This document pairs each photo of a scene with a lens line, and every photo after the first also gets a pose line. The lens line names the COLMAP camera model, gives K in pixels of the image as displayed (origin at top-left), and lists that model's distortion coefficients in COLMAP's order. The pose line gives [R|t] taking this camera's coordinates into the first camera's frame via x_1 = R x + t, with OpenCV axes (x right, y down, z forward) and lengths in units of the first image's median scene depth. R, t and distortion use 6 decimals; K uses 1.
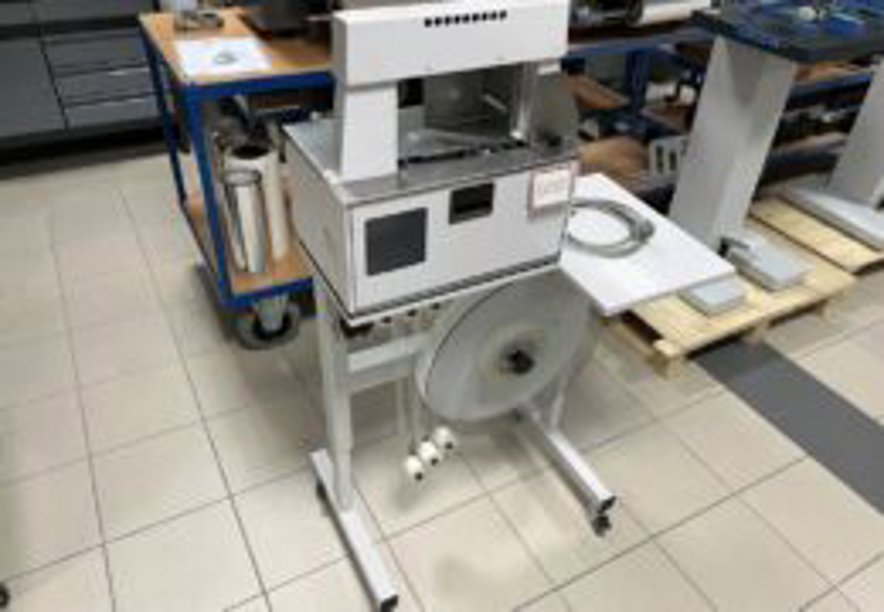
lens RADIAL K [[646.3, 0, 442.0], [0, 646.3, 306.0], [0, 0, 1]] dist [0.028614, -0.039867]
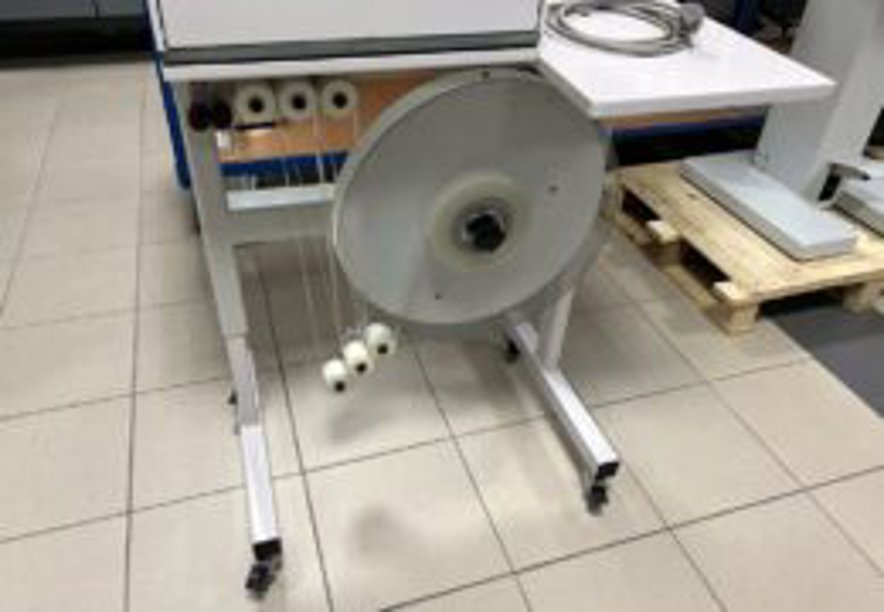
lens RADIAL K [[646.3, 0, 442.0], [0, 646.3, 306.0], [0, 0, 1]] dist [0.028614, -0.039867]
pose [[0.983803, 0.112455, -0.139588, 0.150136], [-0.112984, 0.993588, 0.004152, 0.139931], [0.139160, 0.011687, 0.990201, 0.261392]]
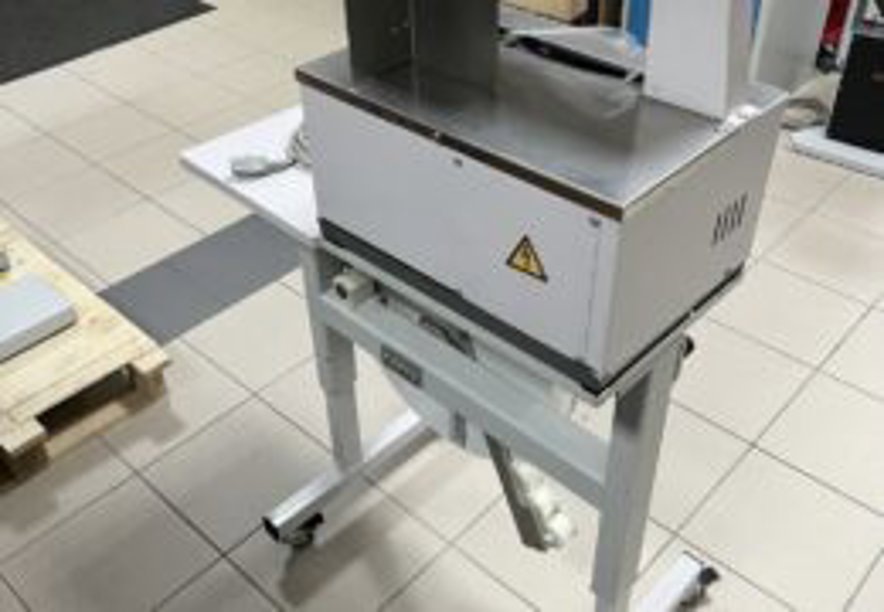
lens RADIAL K [[884.3, 0, 442.0], [0, 884.3, 306.0], [0, 0, 1]] dist [0.007437, 0.001442]
pose [[-0.324452, -0.610308, 0.722672, -0.472439], [0.580325, 0.474887, 0.661593, -0.485619], [-0.746963, 0.634040, 0.200099, 0.663001]]
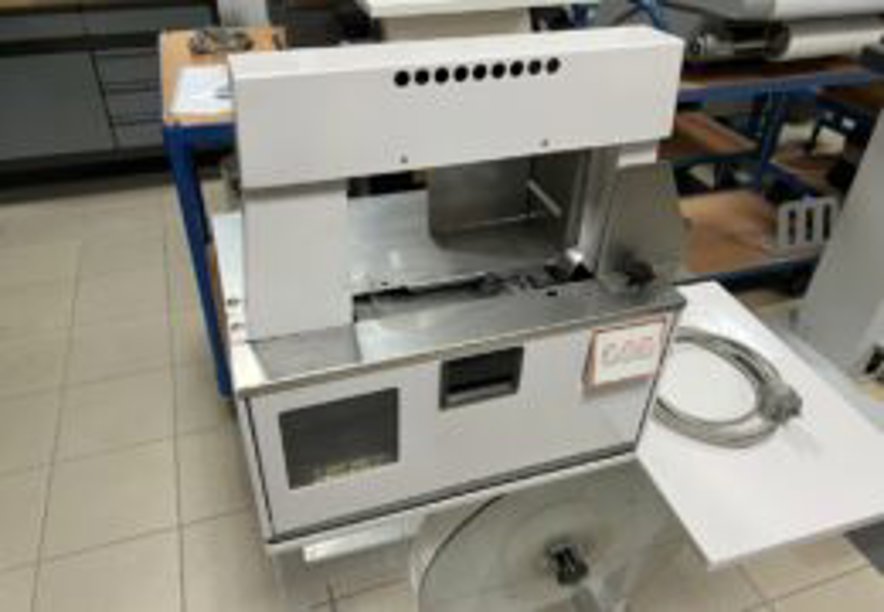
lens RADIAL K [[646.3, 0, 442.0], [0, 646.3, 306.0], [0, 0, 1]] dist [0.028614, -0.039867]
pose [[0.986769, 0.083110, -0.139209, 0.053388], [-0.085866, 0.996210, -0.013899, -0.132813], [0.137526, 0.025669, 0.990165, 0.260855]]
